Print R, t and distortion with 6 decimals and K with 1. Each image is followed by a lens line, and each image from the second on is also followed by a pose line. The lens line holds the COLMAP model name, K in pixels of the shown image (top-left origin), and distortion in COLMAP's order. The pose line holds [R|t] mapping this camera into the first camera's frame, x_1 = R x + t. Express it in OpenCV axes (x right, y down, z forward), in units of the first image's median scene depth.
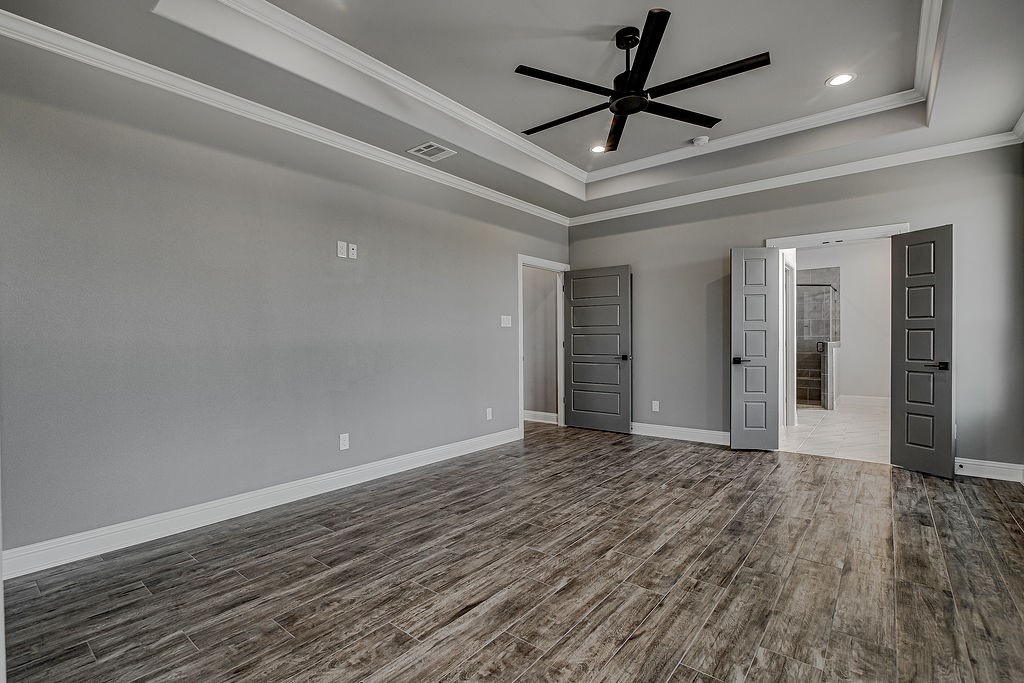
lens RADIAL K [[483.7, 0, 520.3], [0, 483.7, 337.5], [0, 0, 1]] dist [-0.008002, -0.000318]
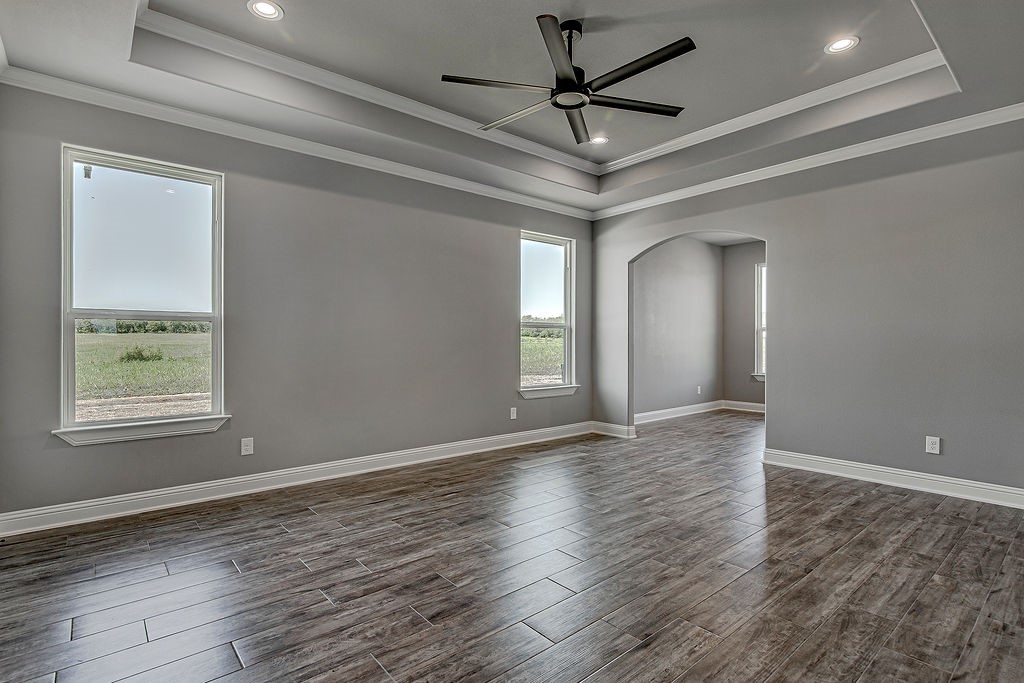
lens RADIAL K [[483.7, 0, 509.9], [0, 483.7, 341.5], [0, 0, 1]] dist [-0.008002, -0.000318]
pose [[-0.975348, 0.007227, 0.220552, 0.121347], [0.006317, 0.999968, -0.004829, 0.006914], [-0.220580, -0.003317, -0.975363, 1.852227]]
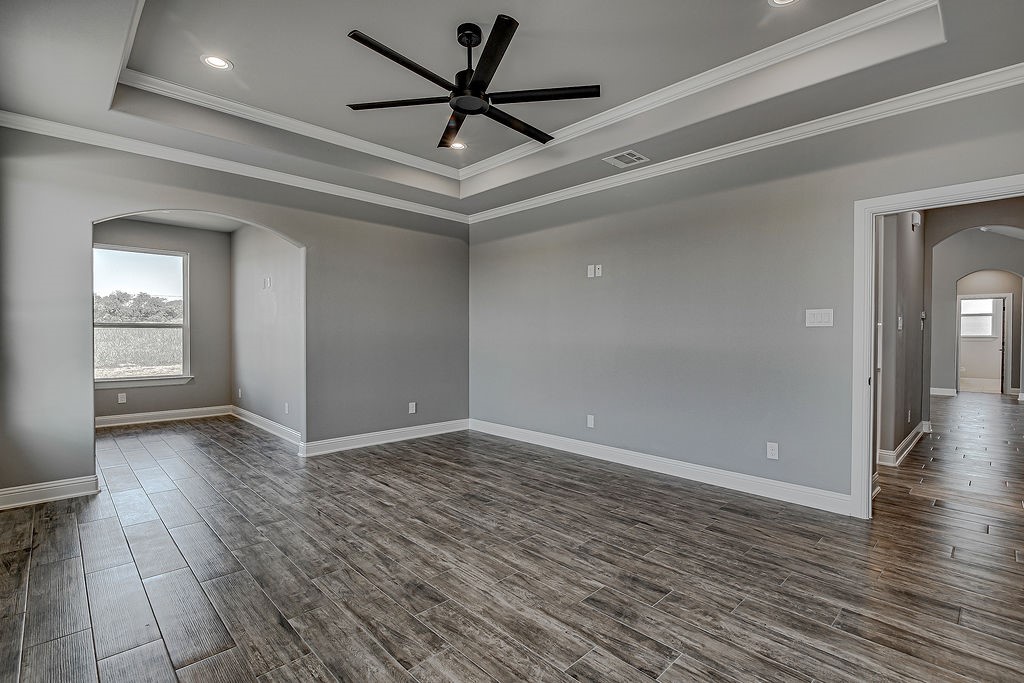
lens RADIAL K [[483.7, 0, 506.4], [0, 483.7, 338.6], [0, 0, 1]] dist [-0.008002, -0.000318]
pose [[-0.162543, 0.015000, -0.986587, 1.097103], [0.002216, 0.999887, 0.014837, -0.028459], [0.986699, 0.000226, -0.162558, 1.154552]]
